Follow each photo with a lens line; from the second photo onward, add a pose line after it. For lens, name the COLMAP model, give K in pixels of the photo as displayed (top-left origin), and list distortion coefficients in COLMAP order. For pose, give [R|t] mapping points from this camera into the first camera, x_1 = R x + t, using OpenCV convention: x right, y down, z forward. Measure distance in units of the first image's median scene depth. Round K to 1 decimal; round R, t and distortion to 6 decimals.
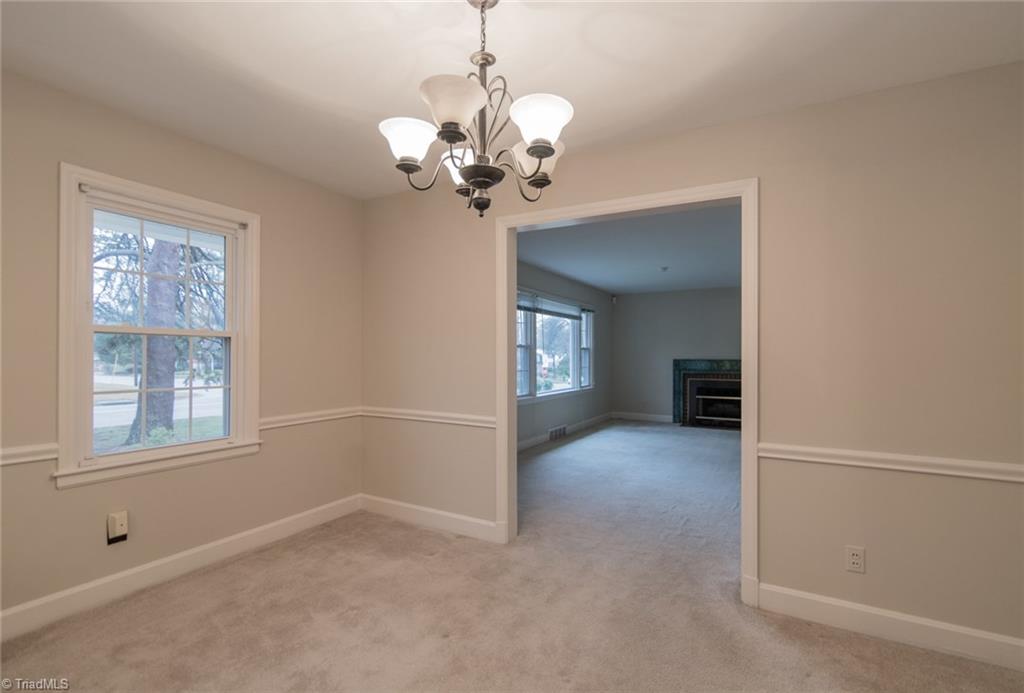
lens RADIAL K [[473.6, 0, 515.3], [0, 473.6, 352.8], [0, 0, 1]] dist [-0.001929, -0.000586]
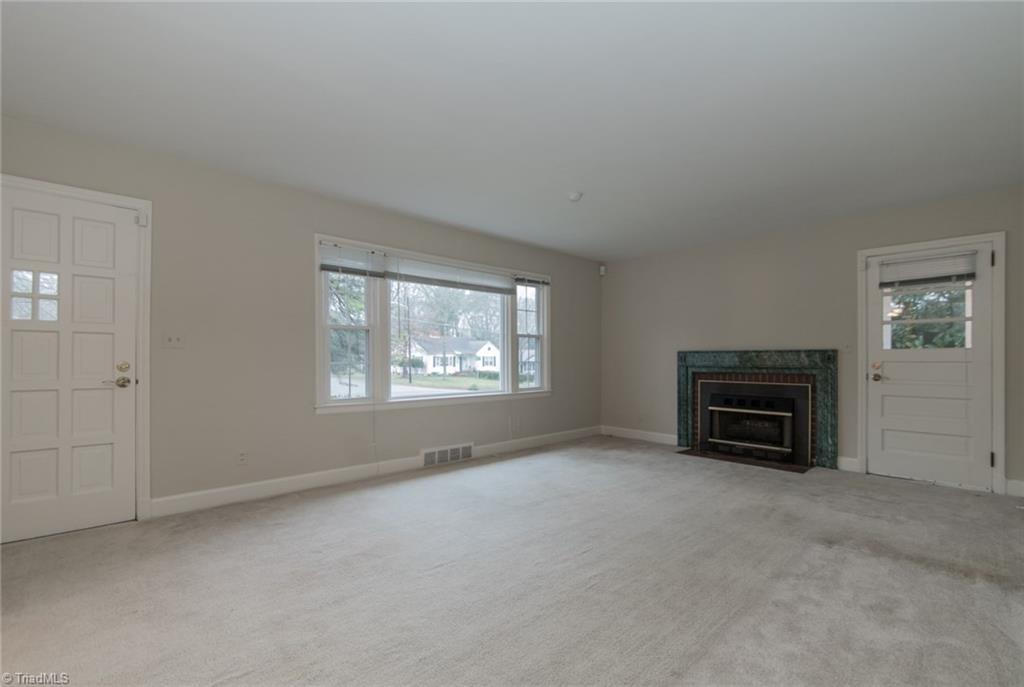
lens RADIAL K [[466.9, 0, 510.9], [0, 466.9, 357.7], [0, 0, 1]] dist [0.000064, -0.000031]
pose [[0.954514, -0.001521, -0.298161, 0.321298], [0.002710, 0.999990, 0.003572, 0.020909], [0.298153, -0.004218, 0.954509, 0.316627]]
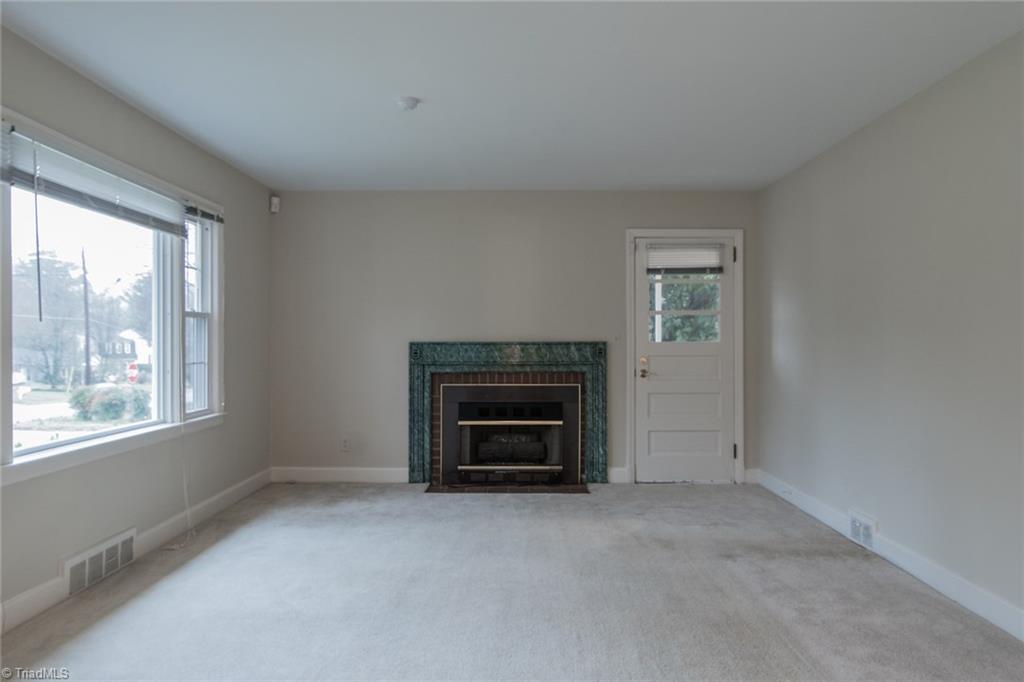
lens RADIAL K [[777.8, 0, 515.0], [0, 777.8, 334.1], [0, 0, 1]] dist [0.004802, 0.003961]
pose [[0.872948, 0.000864, 0.487812, 0.063385], [0.000939, 0.999994, -0.003452, 0.009103], [-0.487812, 0.003472, 0.872942, 0.321147]]
